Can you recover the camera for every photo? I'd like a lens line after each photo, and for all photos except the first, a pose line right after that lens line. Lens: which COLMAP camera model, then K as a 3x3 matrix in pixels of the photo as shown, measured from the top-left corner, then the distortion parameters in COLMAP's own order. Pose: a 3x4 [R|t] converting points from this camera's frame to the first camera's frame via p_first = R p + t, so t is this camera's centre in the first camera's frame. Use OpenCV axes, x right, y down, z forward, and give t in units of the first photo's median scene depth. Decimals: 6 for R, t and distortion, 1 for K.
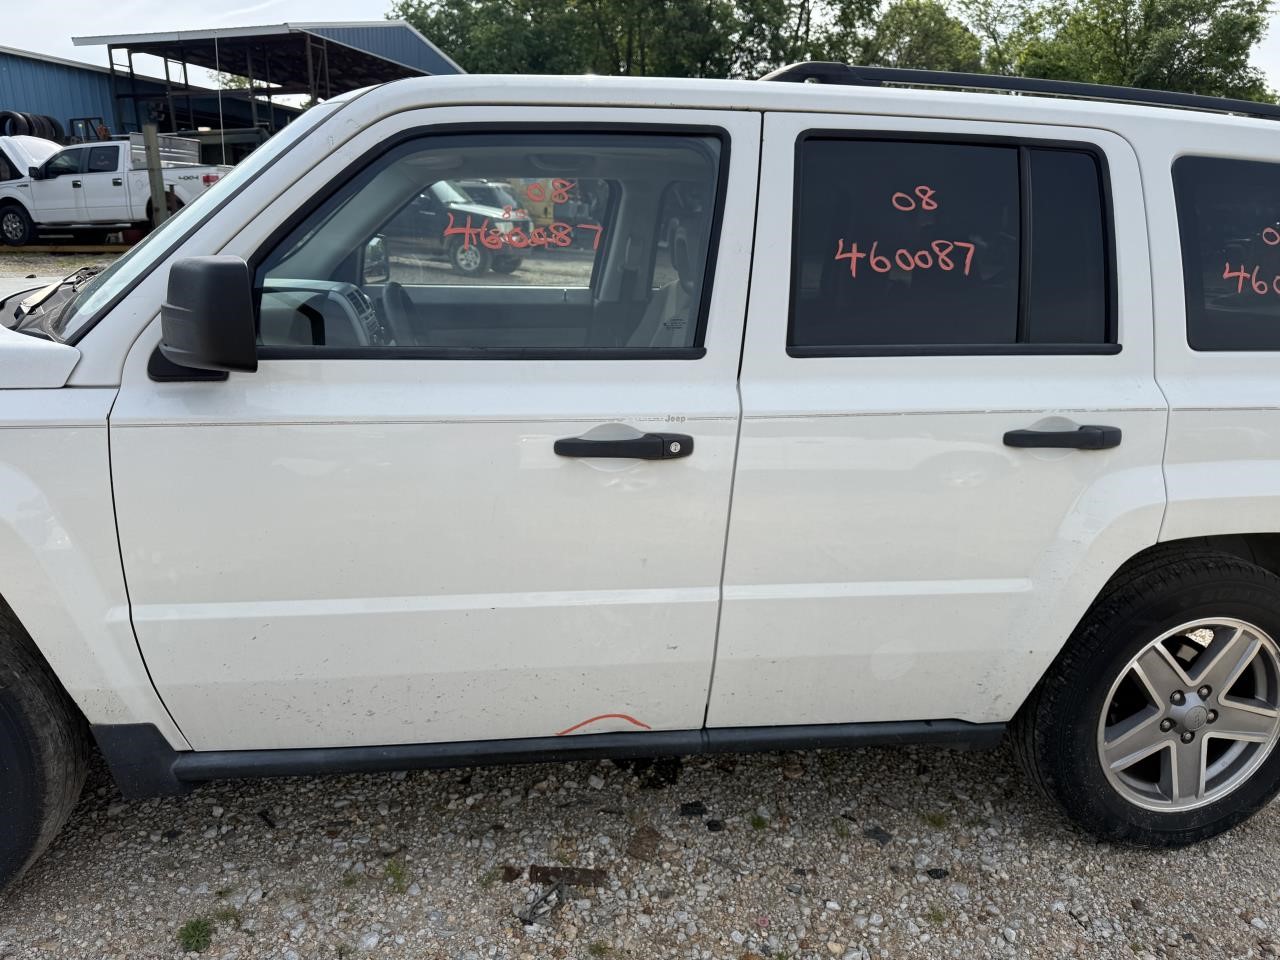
lens RADIAL K [[903.8, 0, 640.0], [0, 903.8, 480.0], [0, 0, 1]] dist [0.038696, -0.036982]
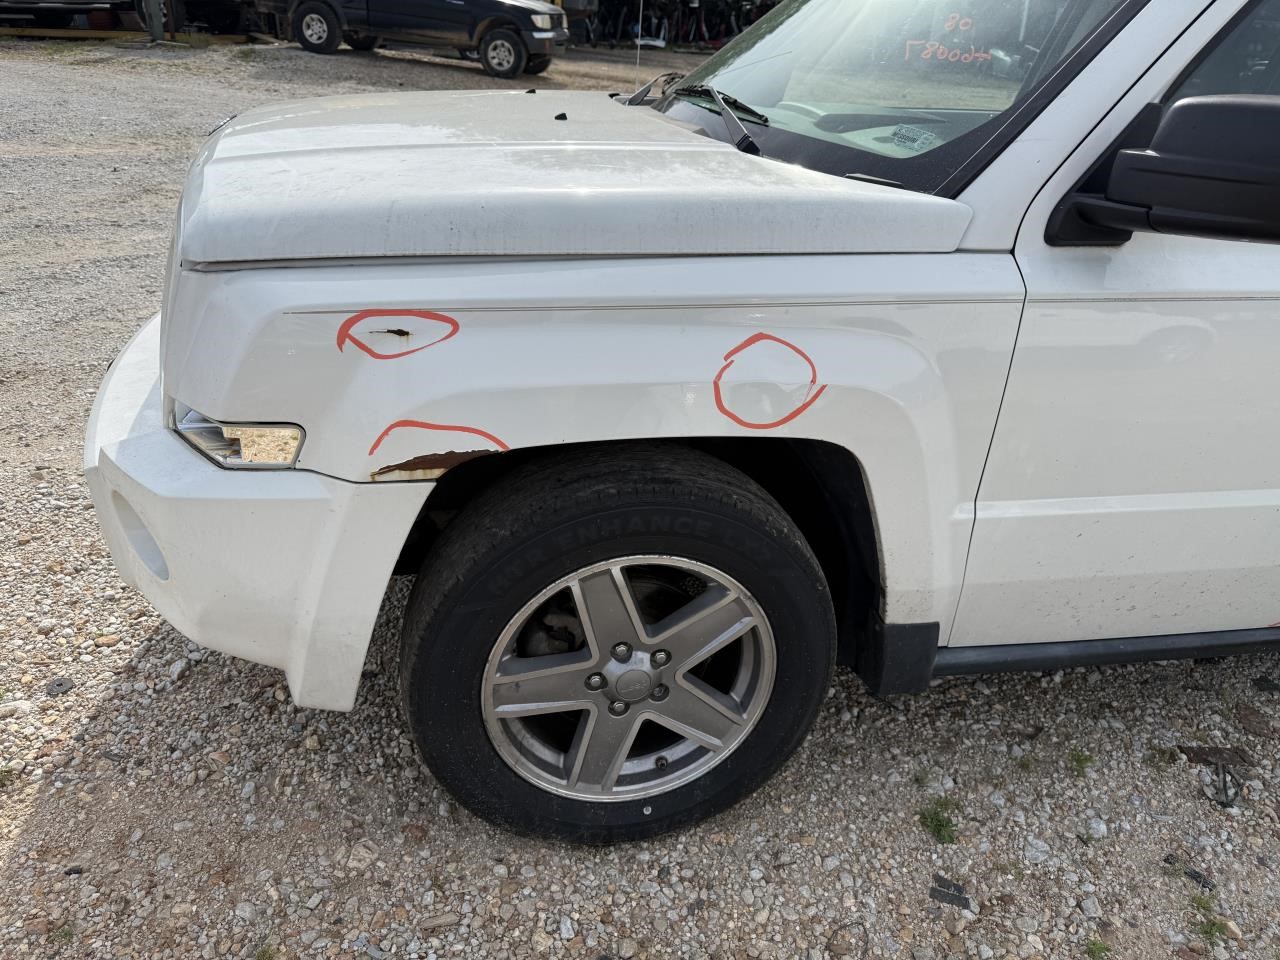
lens RADIAL K [[903.8, 0, 640.0], [0, 903.8, 480.0], [0, 0, 1]] dist [0.038696, -0.036982]
pose [[0.998173, 0.000898, 0.060408, -0.740288], [-0.012553, 0.981153, 0.192826, -0.040825], [-0.059097, -0.193232, 0.979372, 0.118765]]
